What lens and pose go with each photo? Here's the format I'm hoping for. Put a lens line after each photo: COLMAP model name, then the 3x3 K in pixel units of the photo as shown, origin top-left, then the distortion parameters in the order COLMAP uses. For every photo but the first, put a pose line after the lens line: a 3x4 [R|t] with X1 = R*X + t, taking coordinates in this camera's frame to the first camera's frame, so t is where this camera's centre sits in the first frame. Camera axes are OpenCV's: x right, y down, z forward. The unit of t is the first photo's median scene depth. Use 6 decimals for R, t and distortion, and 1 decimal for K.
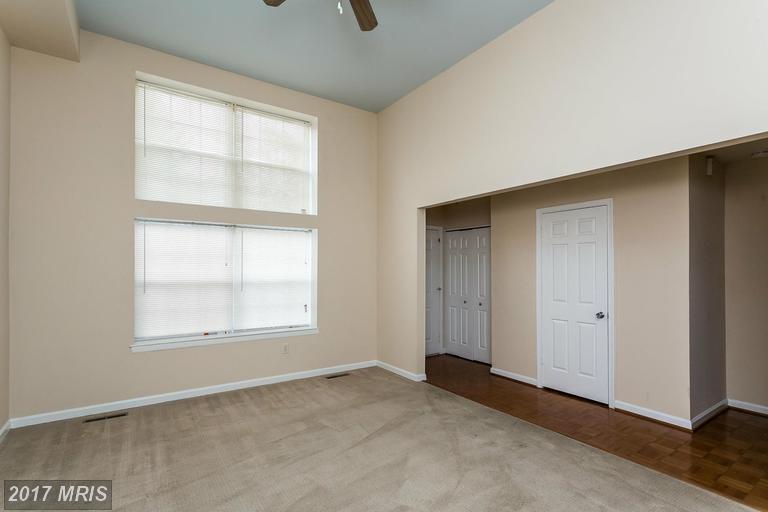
lens RADIAL K [[374.2, 0, 388.0], [0, 374.2, 267.1], [0, 0, 1]] dist [0.003830, -0.000197]
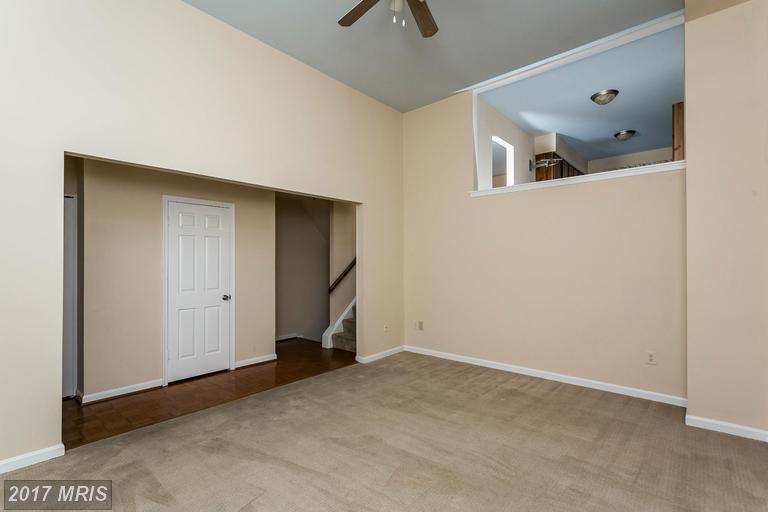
lens RADIAL K [[374.2, 0, 385.0], [0, 374.2, 259.3], [0, 0, 1]] dist [0.003830, -0.000197]
pose [[-0.271977, 0.001590, 0.962303, -0.644402], [-0.014580, 0.999877, -0.005773, 0.002179], [-0.962193, -0.015601, -0.271920, 0.722729]]
